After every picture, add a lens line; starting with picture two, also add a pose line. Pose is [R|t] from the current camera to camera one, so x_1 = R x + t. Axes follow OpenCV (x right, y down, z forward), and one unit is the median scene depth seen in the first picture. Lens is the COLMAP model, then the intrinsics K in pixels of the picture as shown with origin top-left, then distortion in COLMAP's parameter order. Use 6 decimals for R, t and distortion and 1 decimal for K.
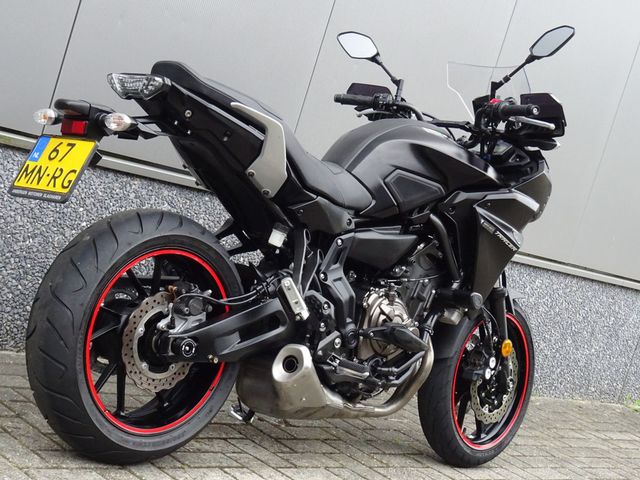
lens RADIAL K [[1296.9, 0, 320.3], [0, 1296.9, 240.0], [0, 0, 1]] dist [0.020987, 0.000000]
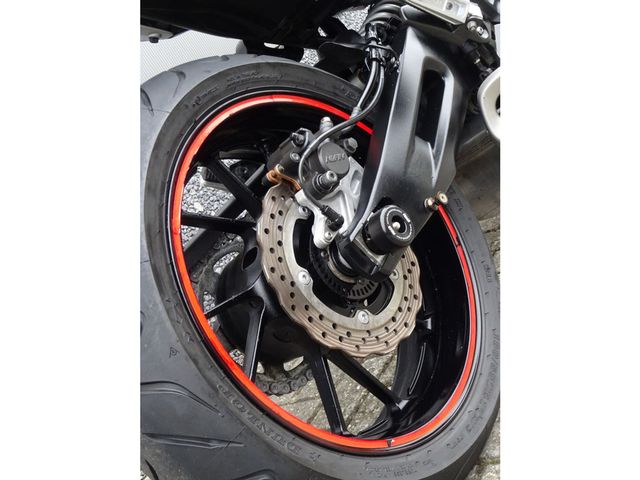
lens RADIAL K [[996.3, 0, 319.9], [0, 996.3, 240.2], [0, 0, 1]] dist [-0.018075, 0.000000]
pose [[0.631993, -0.770317, -0.084831, -0.089594], [0.774745, 0.625343, 0.093364, 0.030880], [-0.018871, -0.124728, 0.992011, 0.617291]]
